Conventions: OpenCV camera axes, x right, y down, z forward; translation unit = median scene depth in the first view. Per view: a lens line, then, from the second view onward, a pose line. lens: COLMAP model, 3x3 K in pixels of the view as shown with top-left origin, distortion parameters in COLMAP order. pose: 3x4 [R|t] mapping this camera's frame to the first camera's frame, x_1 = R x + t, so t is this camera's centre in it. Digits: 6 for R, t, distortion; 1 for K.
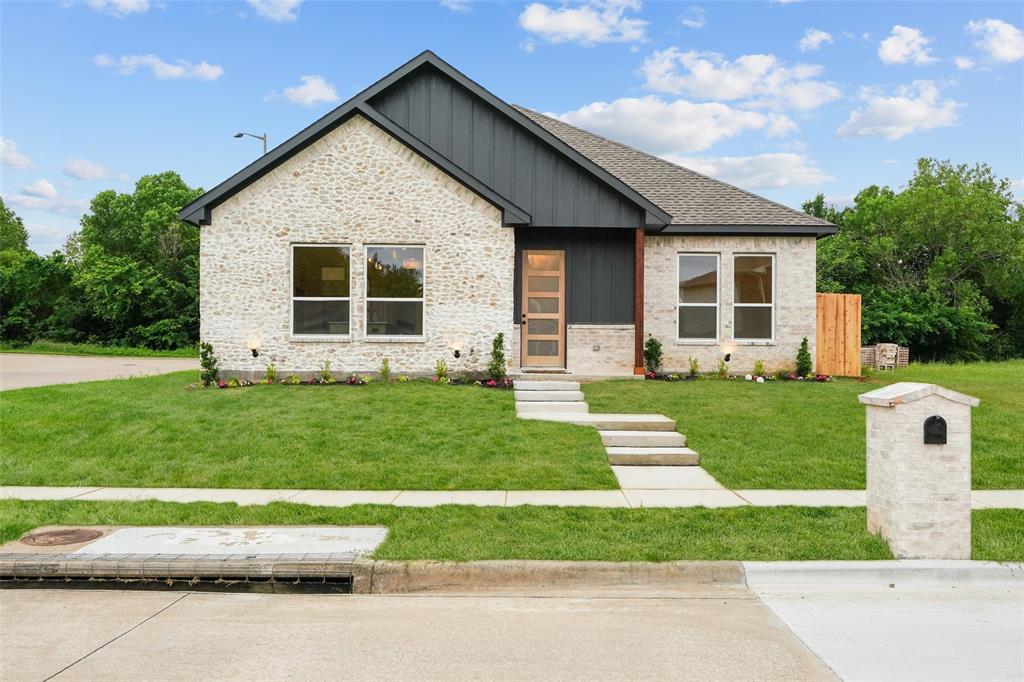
lens RADIAL K [[862.7, 0, 516.5], [0, 862.7, 337.8], [0, 0, 1]] dist [0.012753, 0.002310]
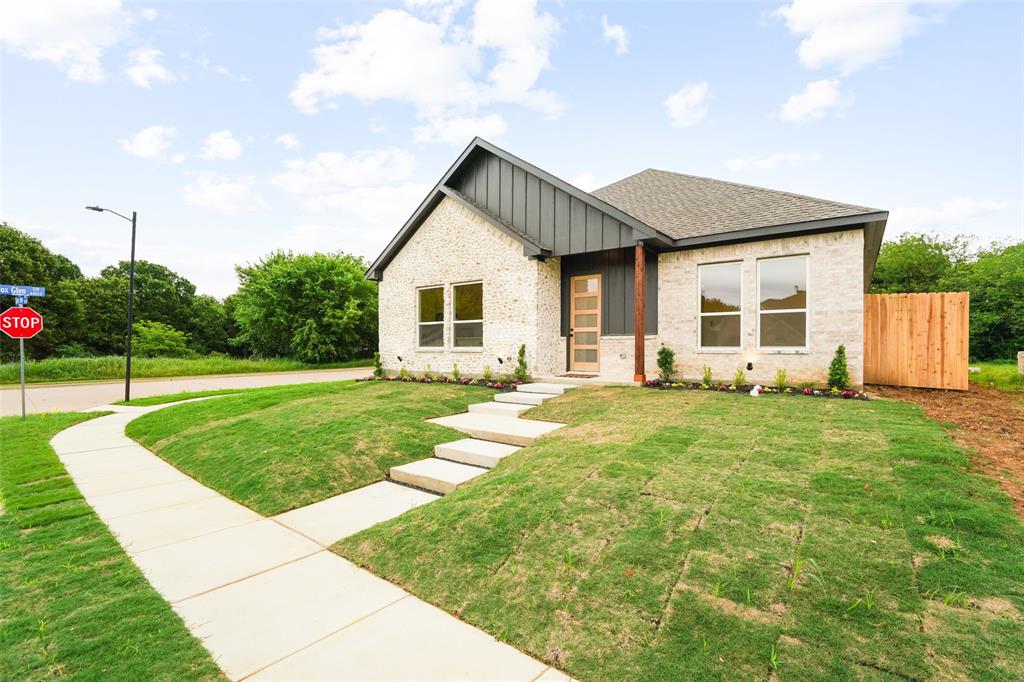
lens RADIAL K [[460.6, 0, 509.0], [0, 460.6, 344.7], [0, 0, 1]] dist [-0.013649, -0.000275]
pose [[0.792925, -0.010748, -0.609224, 0.345119], [0.013085, 0.999914, -0.000609, -0.004863], [0.609179, -0.007489, 0.792998, 0.422086]]
